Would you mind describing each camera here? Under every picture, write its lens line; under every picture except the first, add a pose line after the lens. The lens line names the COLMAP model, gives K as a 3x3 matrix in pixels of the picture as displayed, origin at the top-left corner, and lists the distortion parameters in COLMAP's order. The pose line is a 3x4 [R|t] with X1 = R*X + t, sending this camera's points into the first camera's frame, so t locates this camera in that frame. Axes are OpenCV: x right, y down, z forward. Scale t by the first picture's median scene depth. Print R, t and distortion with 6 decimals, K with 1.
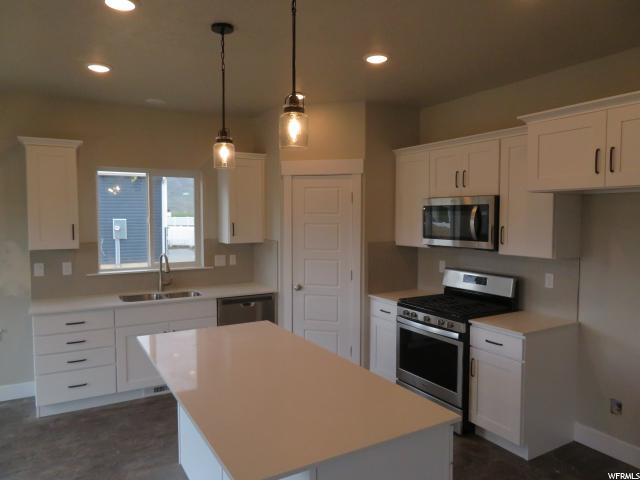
lens RADIAL K [[461.6, 0, 321.0], [0, 461.6, 243.3], [0, 0, 1]] dist [-0.002651, -0.002264]
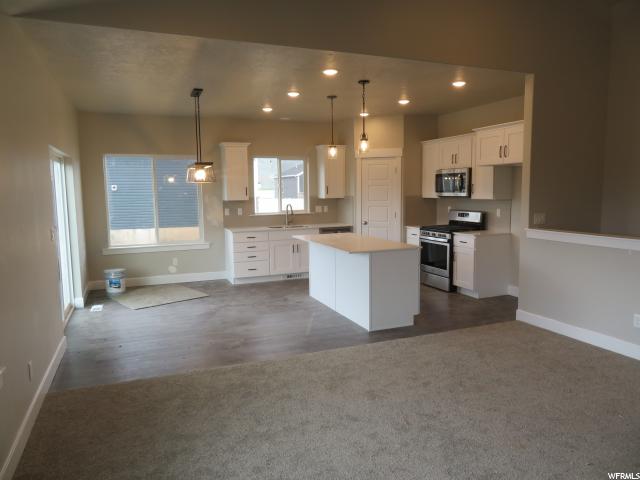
lens RADIAL K [[461.6, 0, 317.0], [0, 461.6, 241.5], [0, 0, 1]] dist [-0.002651, -0.002264]
pose [[0.988546, 0.004017, -0.150868, 0.039703], [0.003873, 0.998641, 0.051966, 0.084796], [0.150872, -0.051955, 0.987187, -0.848270]]
